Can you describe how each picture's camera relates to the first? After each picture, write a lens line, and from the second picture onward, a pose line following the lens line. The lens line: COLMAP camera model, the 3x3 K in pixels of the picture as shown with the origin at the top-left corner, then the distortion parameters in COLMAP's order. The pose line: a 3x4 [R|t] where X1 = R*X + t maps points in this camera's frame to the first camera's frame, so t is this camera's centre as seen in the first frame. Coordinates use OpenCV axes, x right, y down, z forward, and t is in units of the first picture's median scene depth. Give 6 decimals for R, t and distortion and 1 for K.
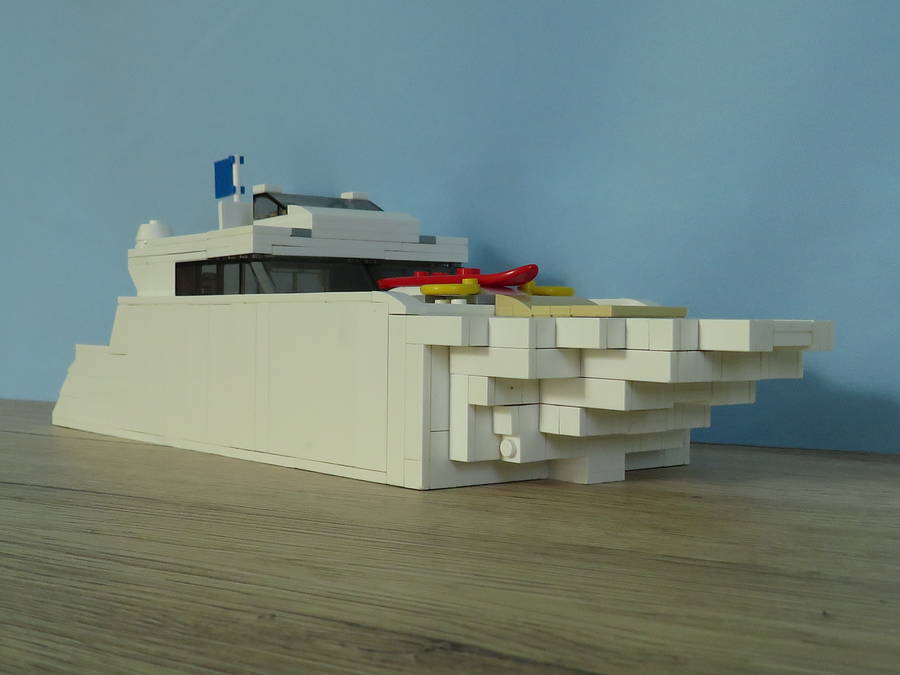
lens RADIAL K [[1274.7, 0, 450.0], [0, 1274.7, 337.5], [0, 0, 1]] dist [0.027348, -0.413037]
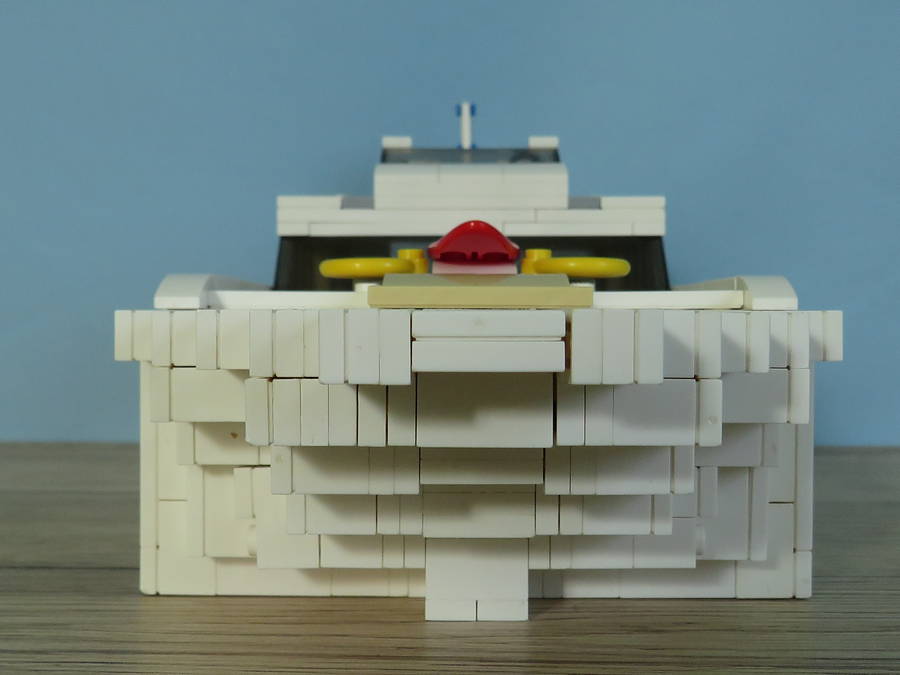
lens RADIAL K [[1274.7, 0, 450.0], [0, 1274.7, 337.5], [0, 0, 1]] dist [0.027348, -0.413037]
pose [[0.775314, 0.004569, -0.631560, 0.369480], [-0.006347, 0.999980, -0.000558, -0.002914], [0.631544, 0.004441, 0.775327, 0.482707]]
